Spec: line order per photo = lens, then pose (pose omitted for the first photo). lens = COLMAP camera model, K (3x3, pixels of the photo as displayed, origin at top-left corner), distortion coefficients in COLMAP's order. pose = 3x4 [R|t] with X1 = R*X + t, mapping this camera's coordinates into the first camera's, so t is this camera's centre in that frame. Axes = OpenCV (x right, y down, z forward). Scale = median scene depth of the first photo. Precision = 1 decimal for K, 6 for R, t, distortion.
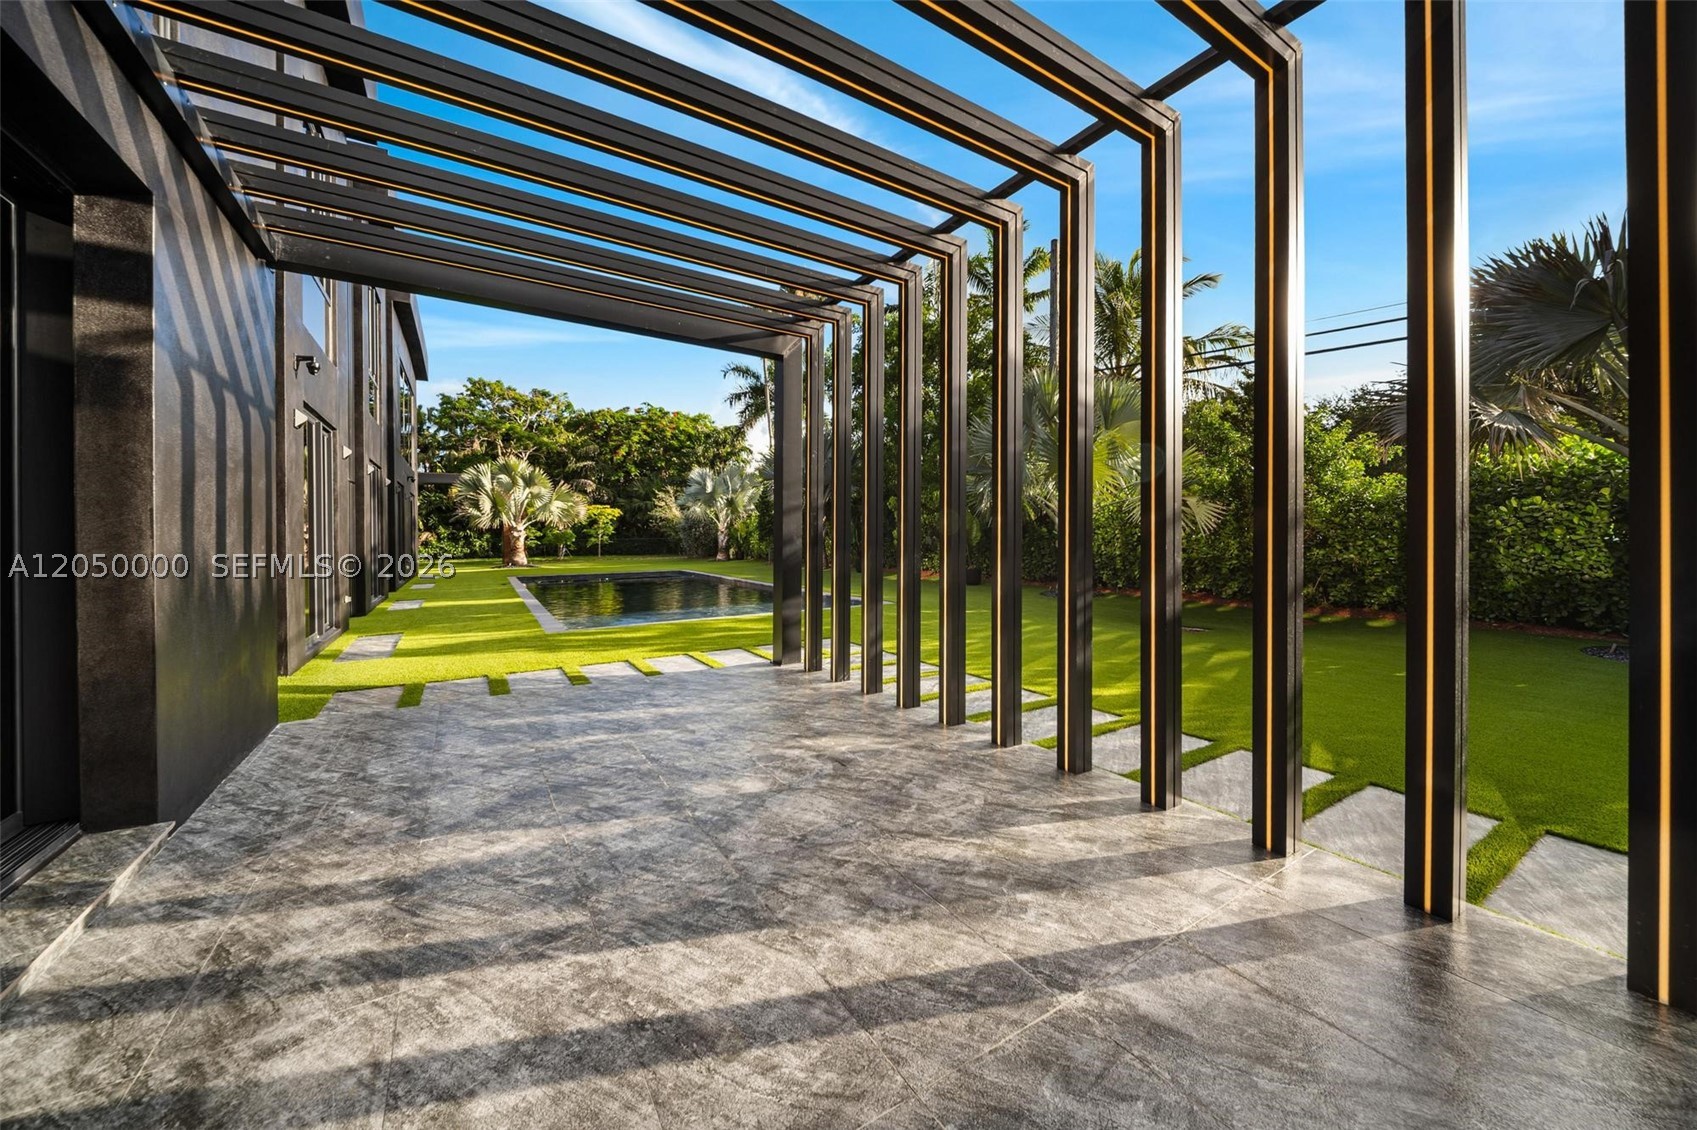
lens RADIAL K [[614.2, 0, 856.7], [0, 614.2, 536.7], [0, 0, 1]] dist [-0.006242, -0.001607]
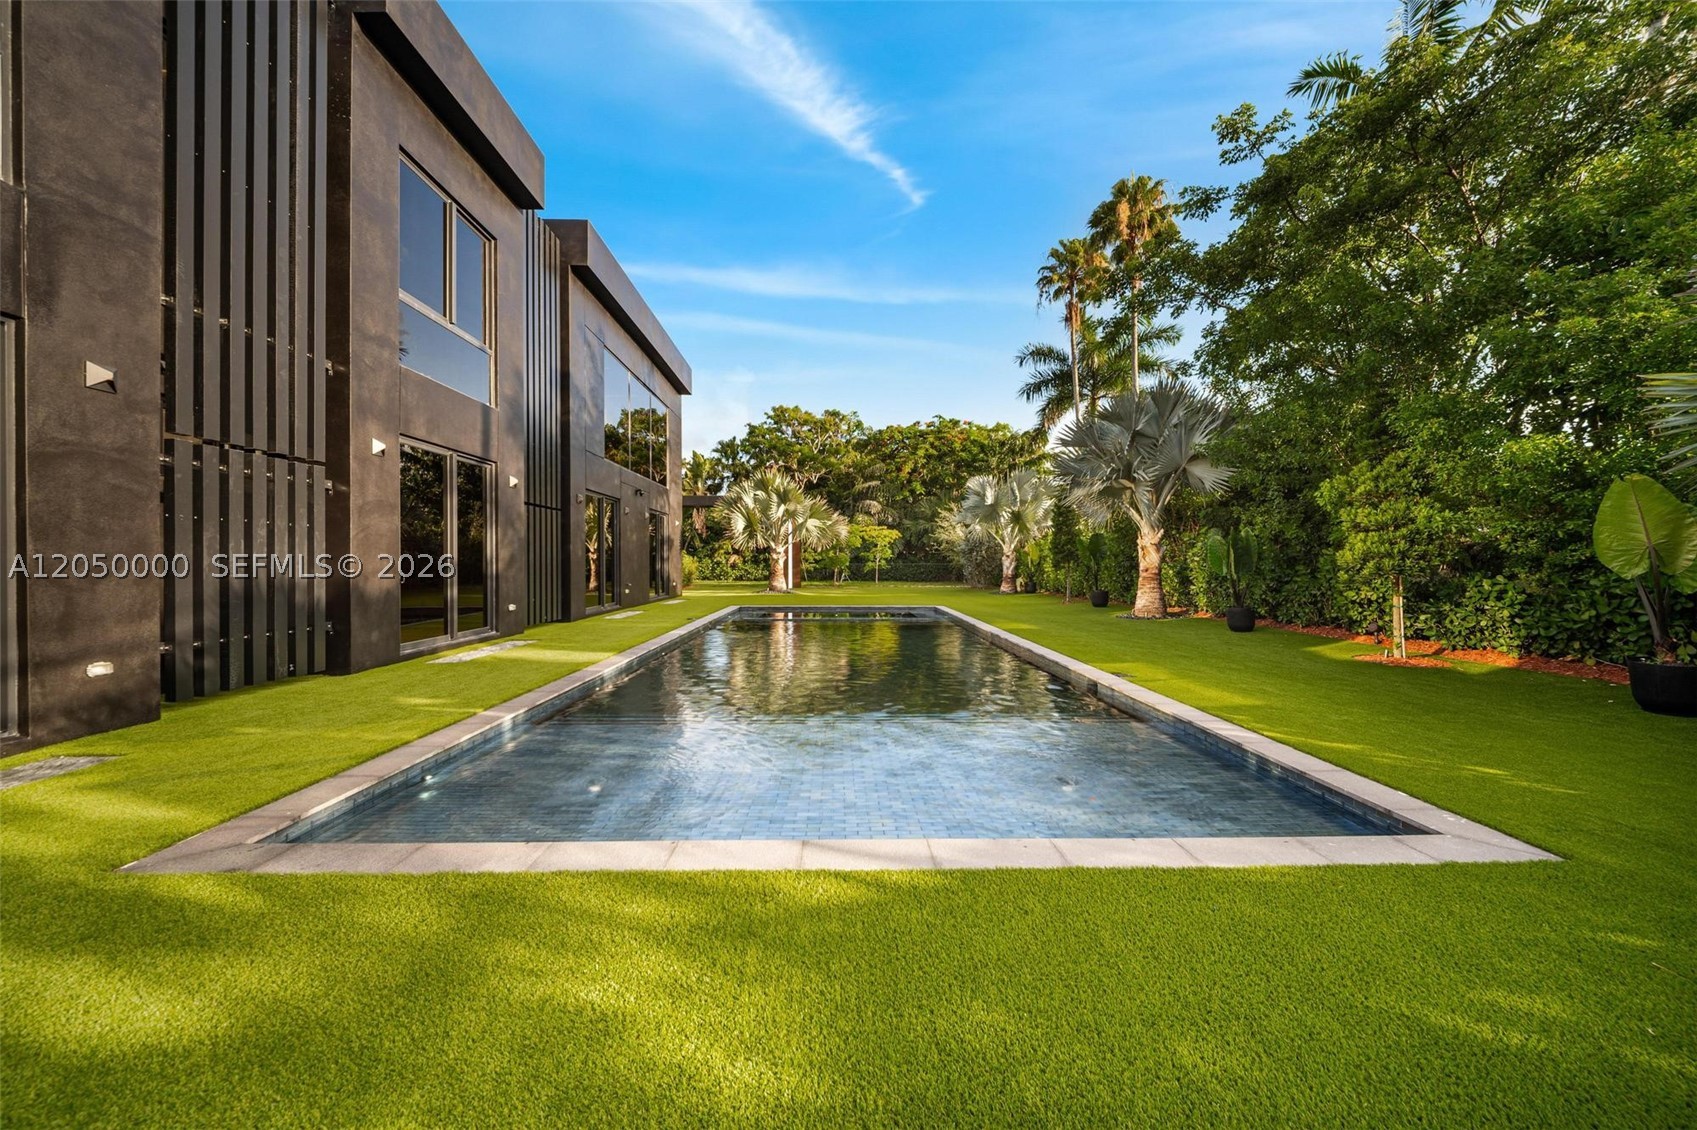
lens RADIAL K [[583.6, 0, 851.8], [0, 583.6, 572.0], [0, 0, 1]] dist [-0.007329, -0.000364]
pose [[0.864436, 0.019680, -0.502358, -0.018673], [-0.012658, 0.999769, 0.017386, 0.001849], [0.502584, -0.008670, 0.864485, 0.262261]]
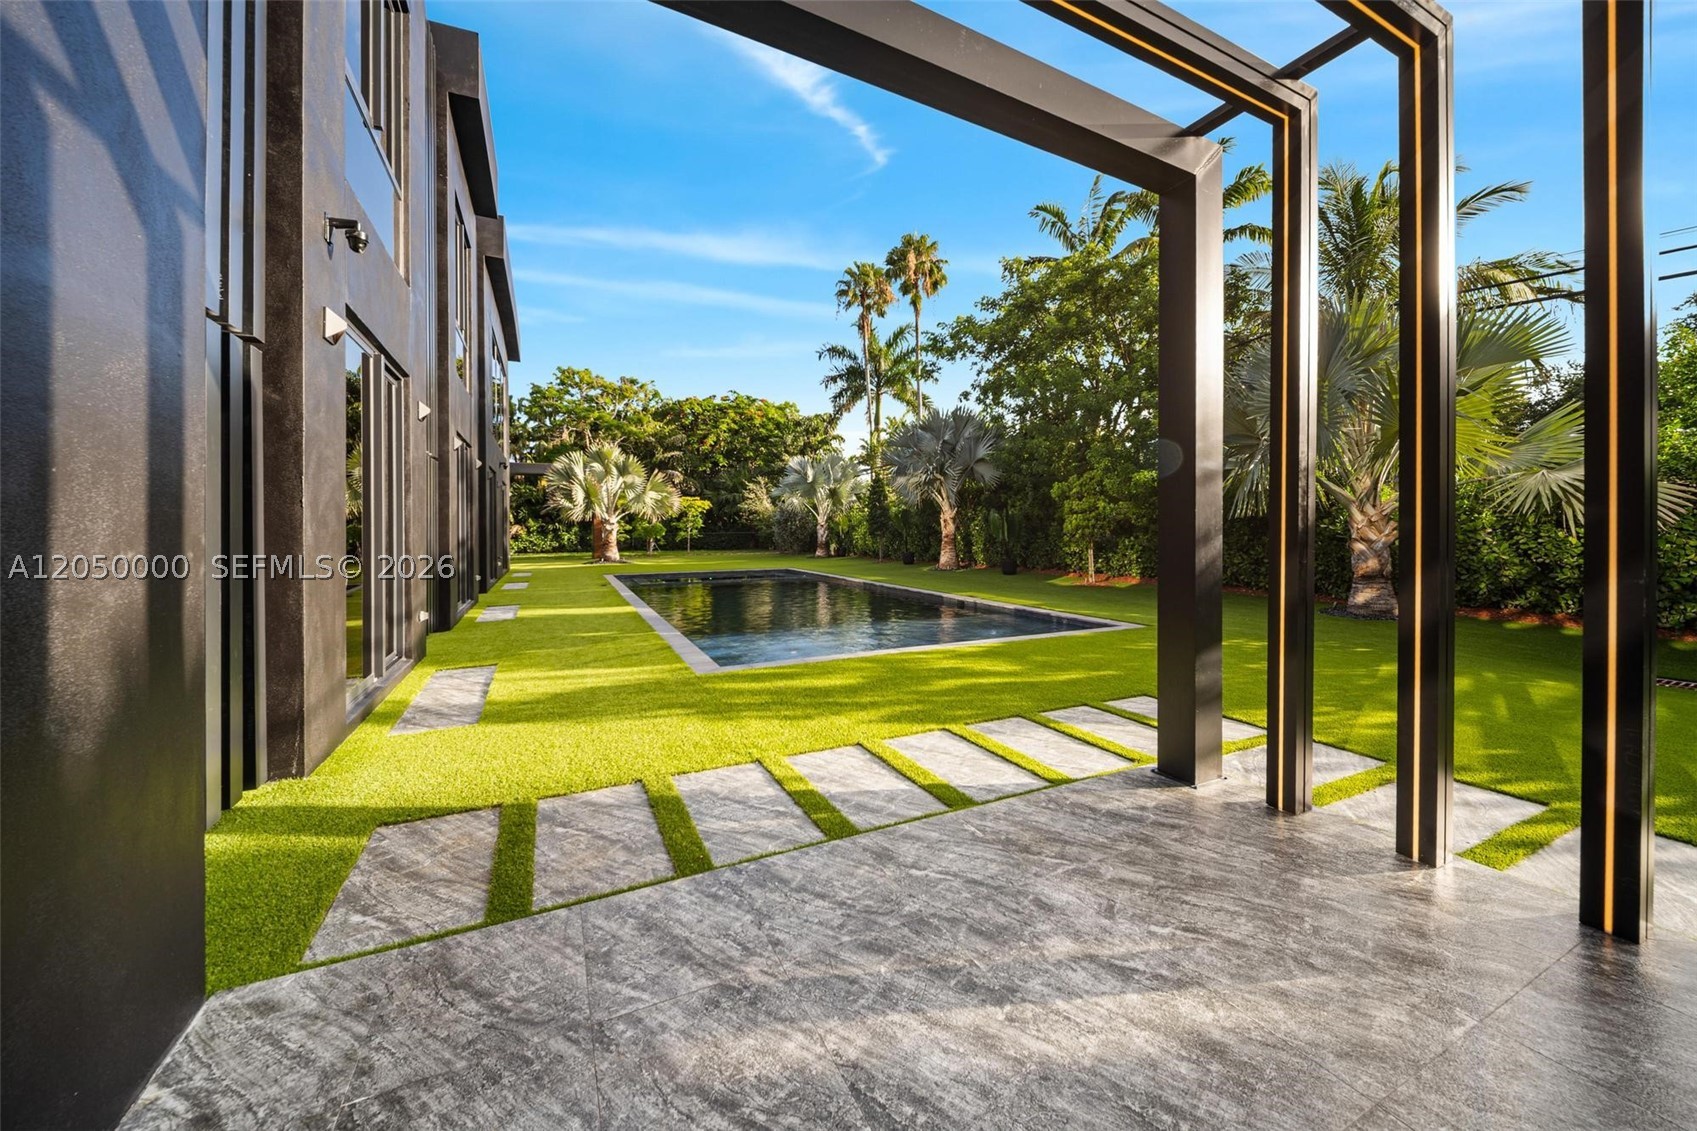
lens RADIAL K [[614.2, 0, 856.8], [0, 614.2, 528.7], [0, 0, 1]] dist [-0.006242, -0.001607]
pose [[0.994709, 0.002998, -0.102693, -0.073724], [-0.003451, 0.999985, -0.004234, 0.000385], [0.102679, 0.004566, 0.994704, 0.098043]]
